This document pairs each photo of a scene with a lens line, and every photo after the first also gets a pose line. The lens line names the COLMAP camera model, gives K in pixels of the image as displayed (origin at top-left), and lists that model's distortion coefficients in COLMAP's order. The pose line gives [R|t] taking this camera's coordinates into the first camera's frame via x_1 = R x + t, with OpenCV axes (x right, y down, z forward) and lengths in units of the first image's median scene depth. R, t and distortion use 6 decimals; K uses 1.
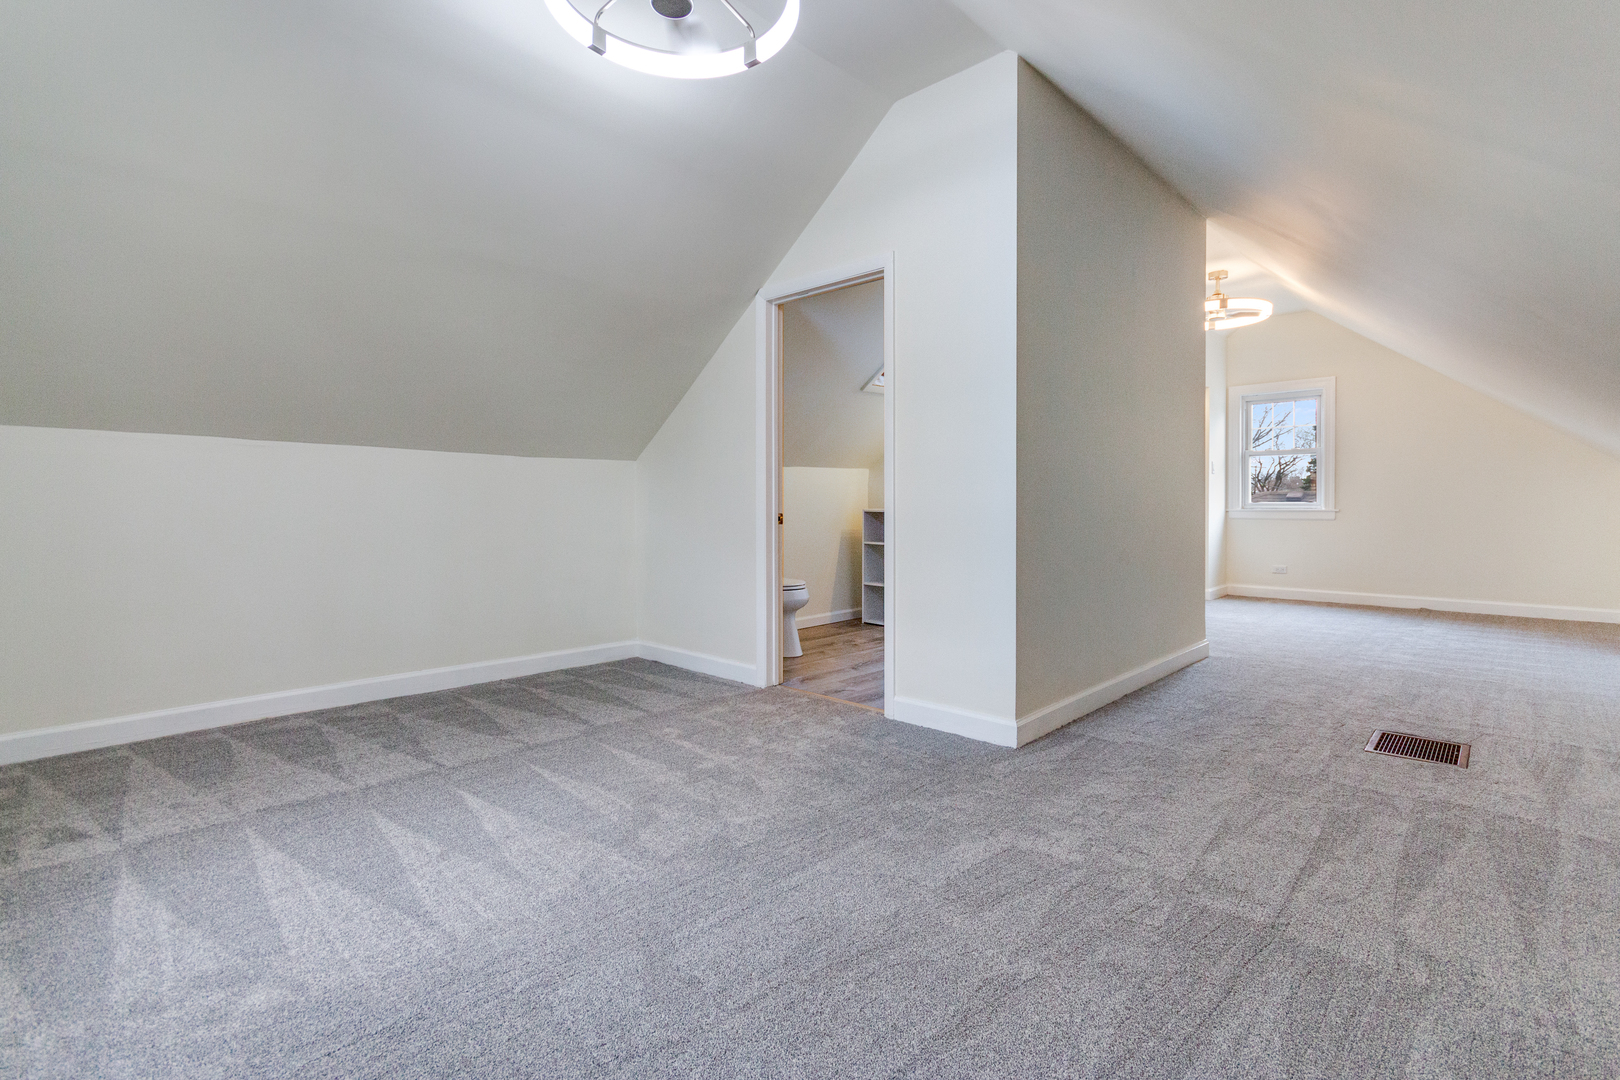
lens RADIAL K [[753.8, 0, 814.1], [0, 753.8, 545.7], [0, 0, 1]] dist [-0.000032, -0.000014]
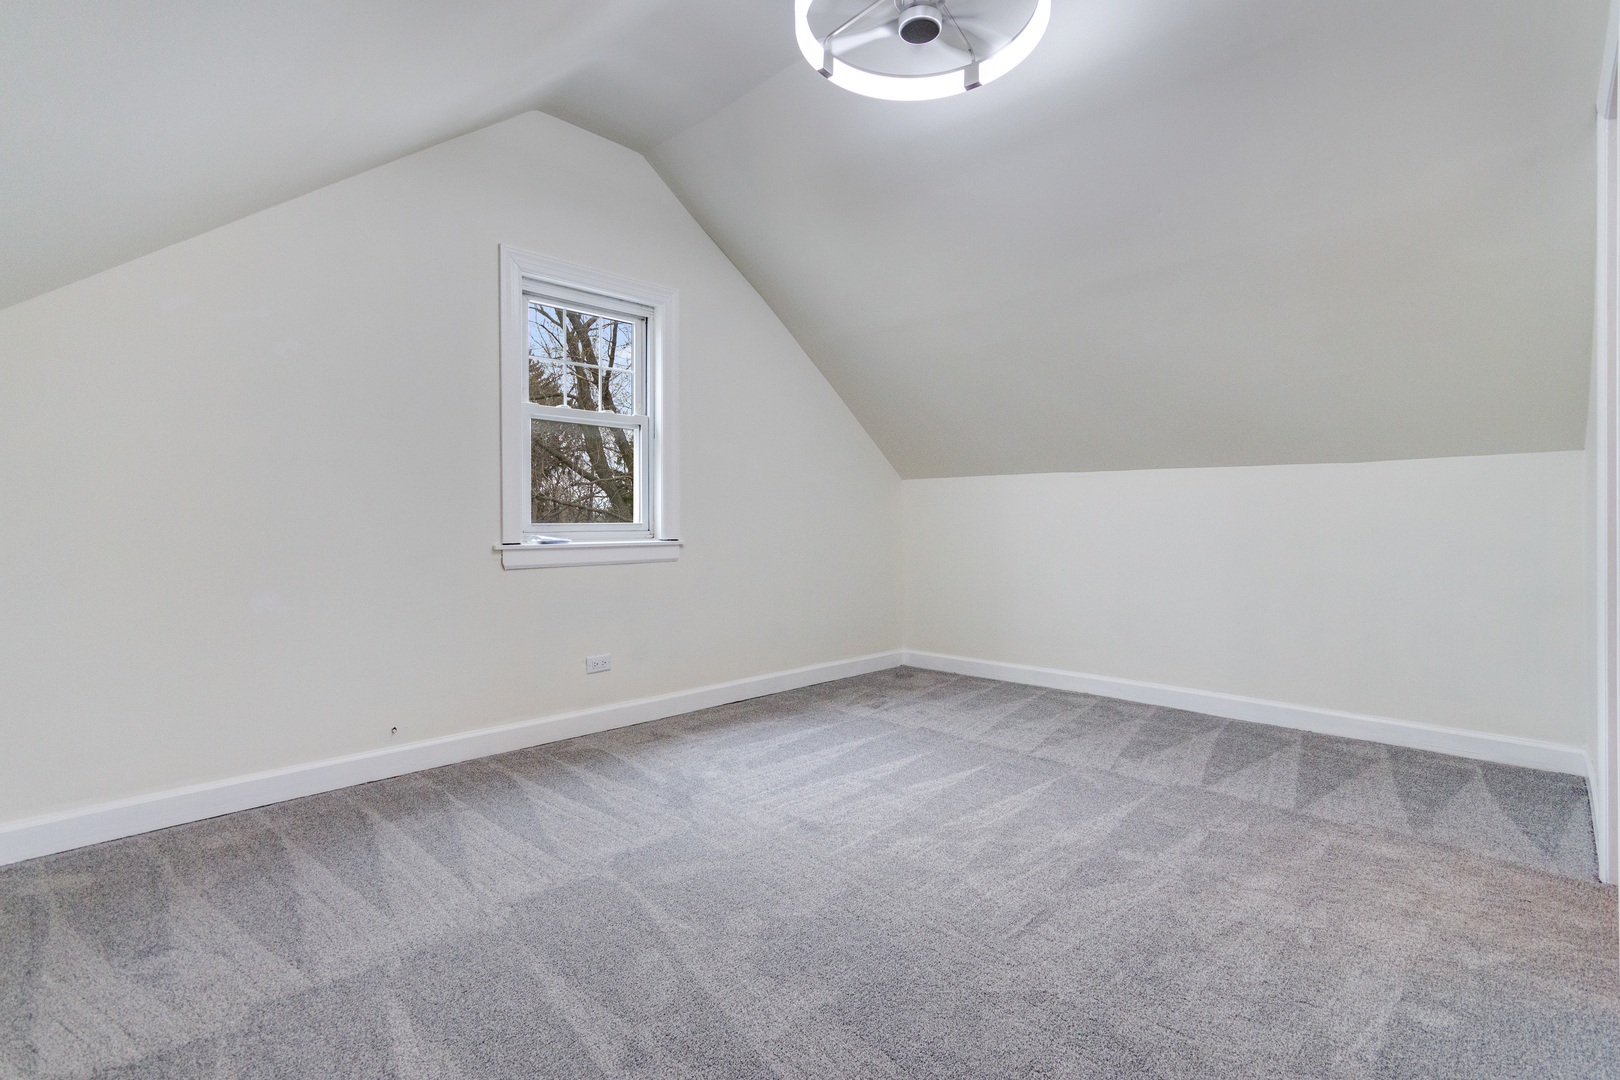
lens RADIAL K [[753.8, 0, 814.1], [0, 753.8, 545.7], [0, 0, 1]] dist [-0.000032, -0.000014]
pose [[-0.013949, 0.031327, -0.999412, 0.684609], [-0.053824, 0.998036, 0.032035, -0.042810], [0.998453, 0.054239, -0.012235, 0.706582]]
